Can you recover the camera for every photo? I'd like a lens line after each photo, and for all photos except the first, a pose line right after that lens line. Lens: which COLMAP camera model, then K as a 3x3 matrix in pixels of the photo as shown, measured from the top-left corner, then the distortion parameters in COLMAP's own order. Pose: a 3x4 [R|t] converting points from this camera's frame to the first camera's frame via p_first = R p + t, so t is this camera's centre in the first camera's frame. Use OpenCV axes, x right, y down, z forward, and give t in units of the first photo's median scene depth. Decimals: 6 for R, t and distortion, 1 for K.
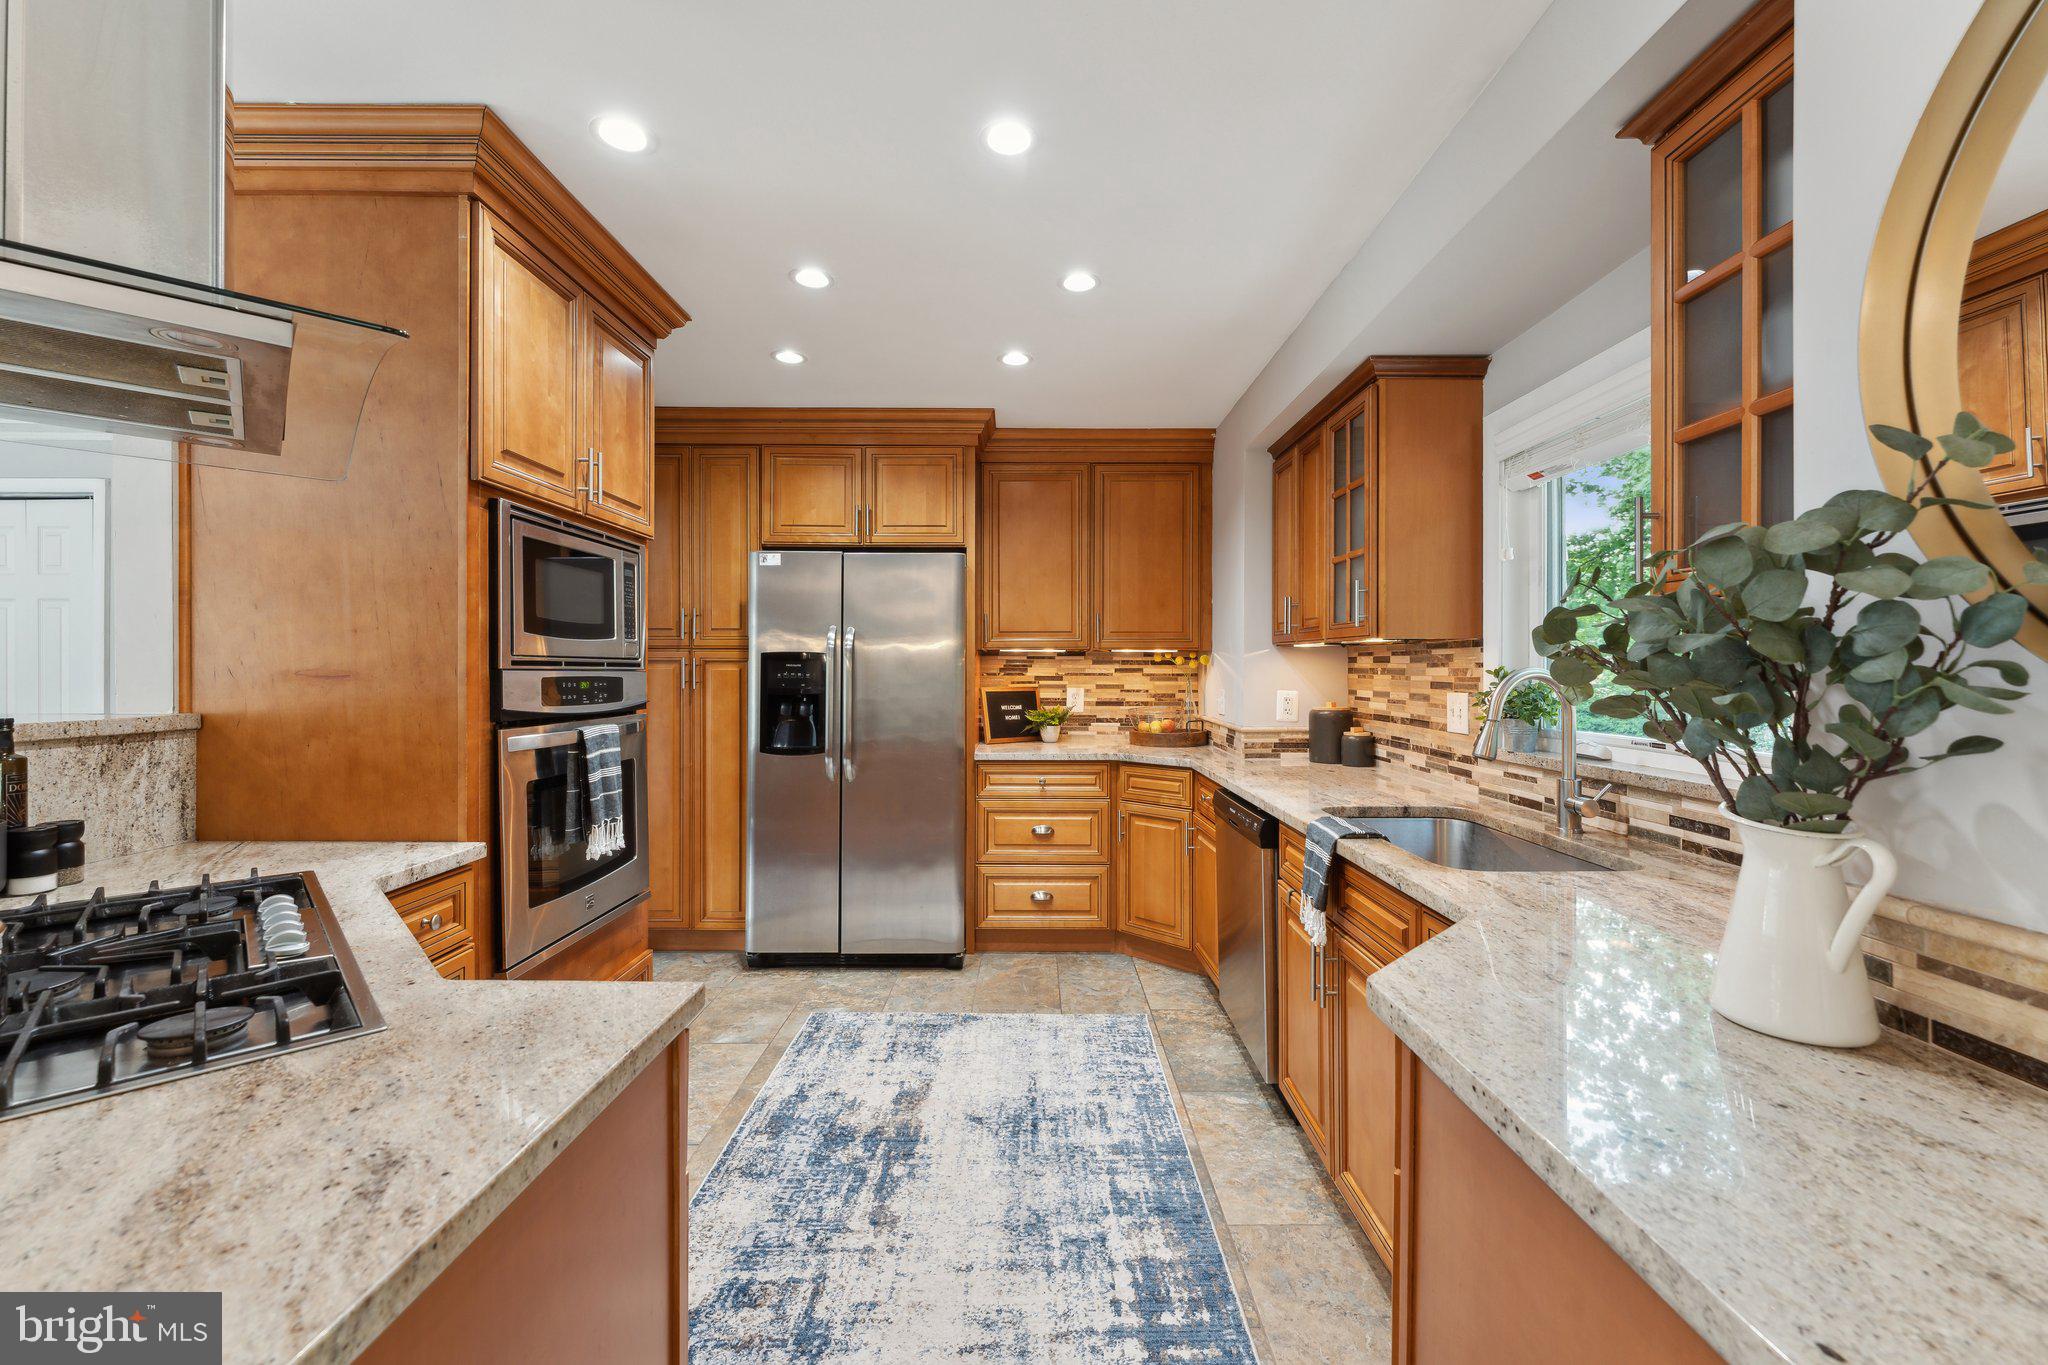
lens RADIAL K [[830.9, 0, 1028.1], [0, 830.9, 667.4], [0, 0, 1]] dist [-0.000183, -0.000342]
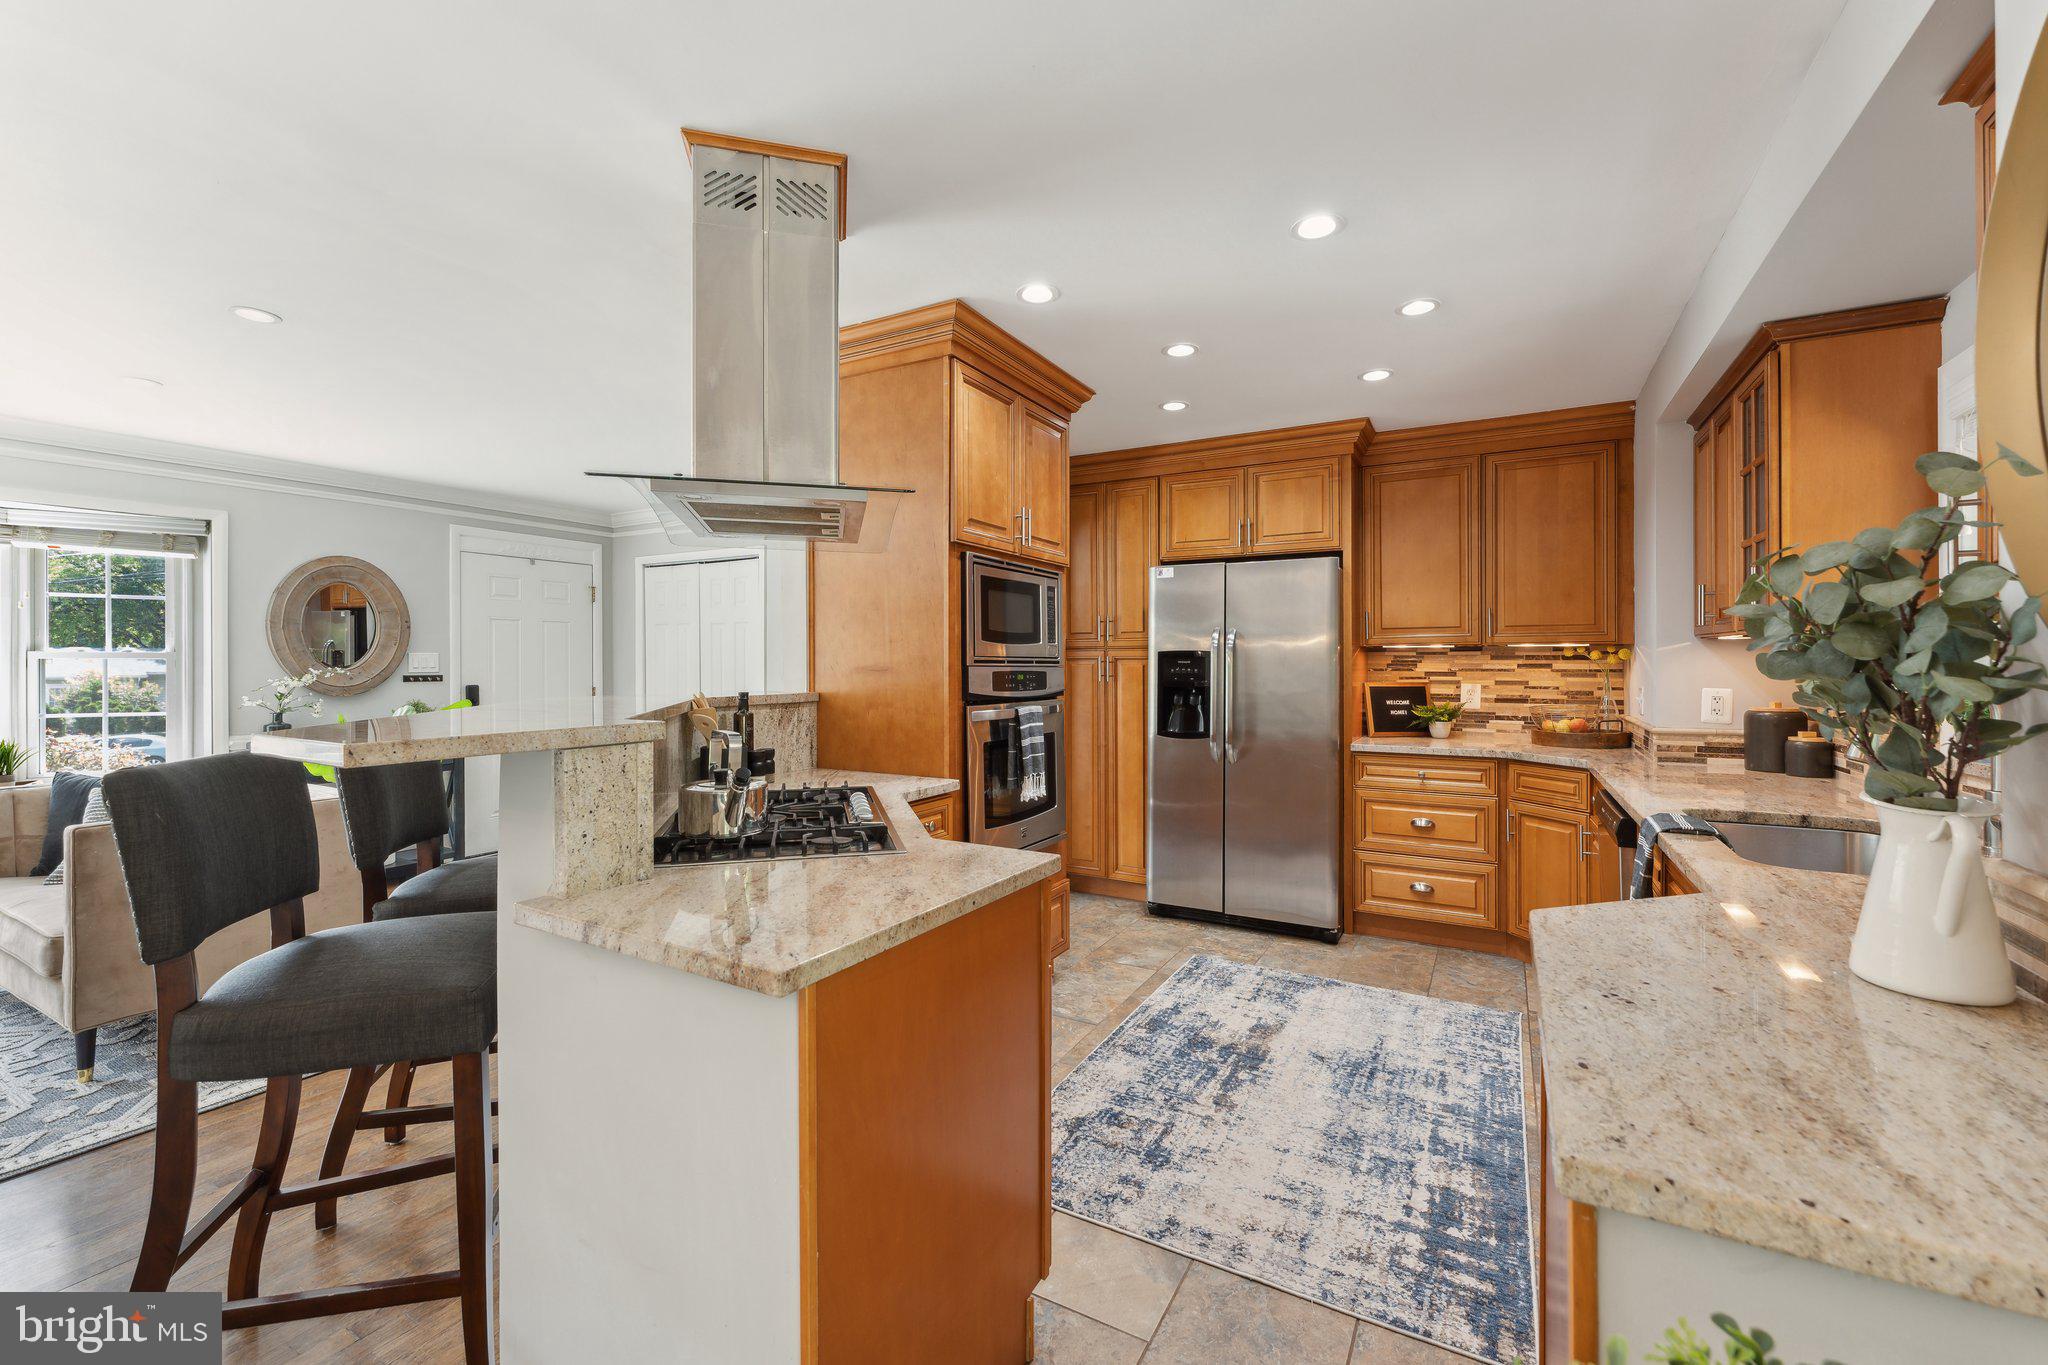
lens RADIAL K [[830.9, 0, 1033.2], [0, 830.9, 663.4], [0, 0, 1]] dist [-0.000183, -0.000342]
pose [[0.873679, -0.003276, -0.486492, 0.128236], [0.003181, 0.999994, -0.001021, -0.000149], [0.486493, -0.000656, 0.873684, -0.163724]]
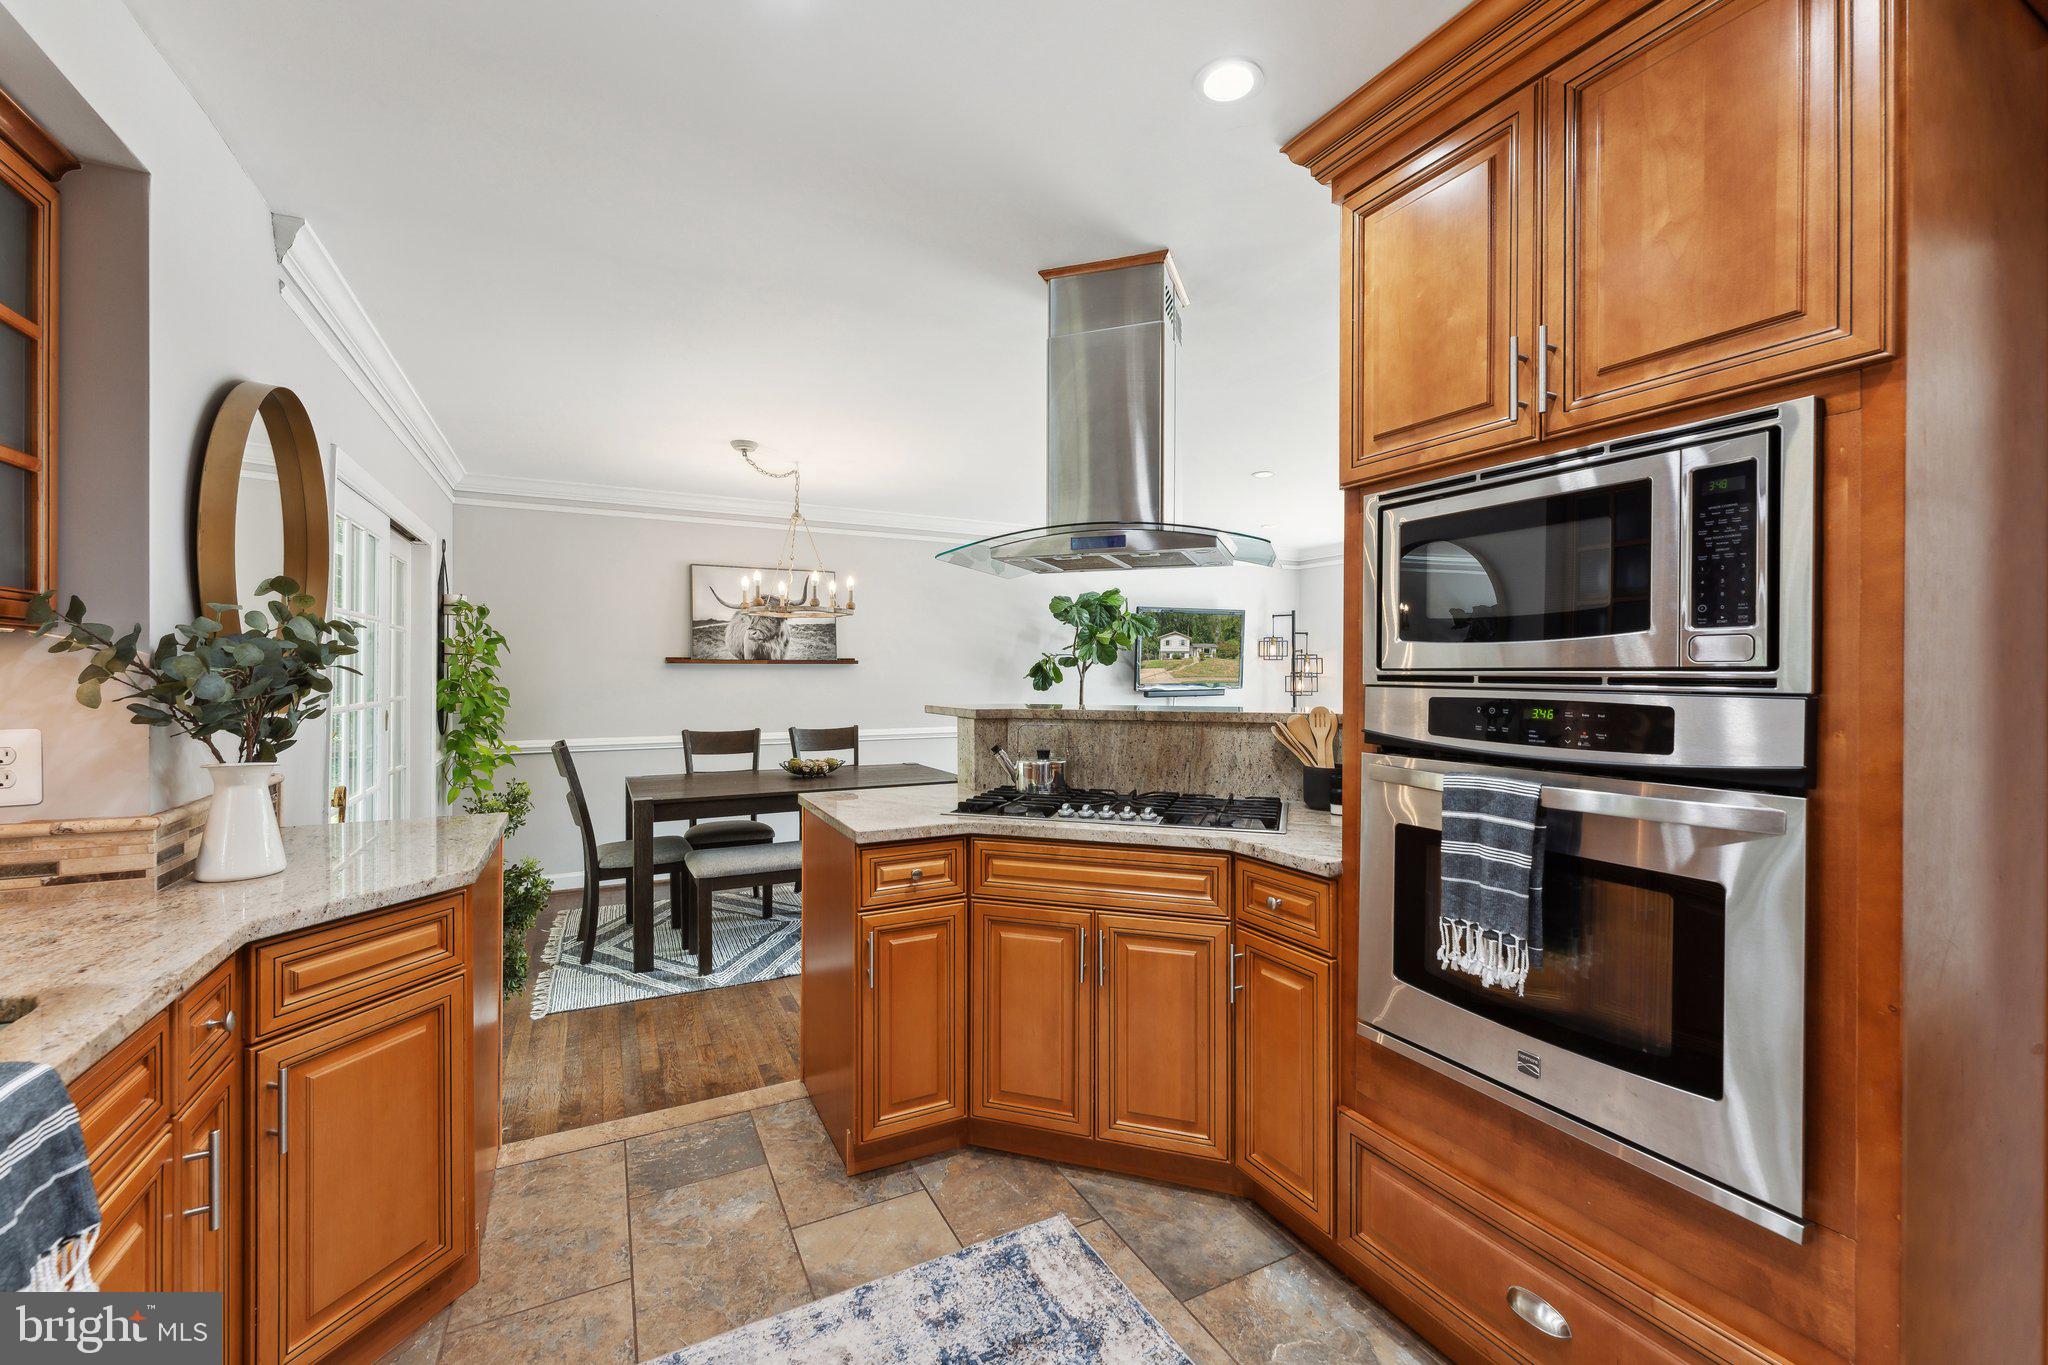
lens RADIAL K [[830.9, 0, 1033.0], [0, 830.9, 672.8], [0, 0, 1]] dist [-0.000183, -0.000342]
pose [[-0.882831, -0.001464, -0.469688, 0.070510], [-0.000825, 0.999998, -0.001566, -0.006286], [0.469690, -0.000995, -0.882831, 1.069352]]
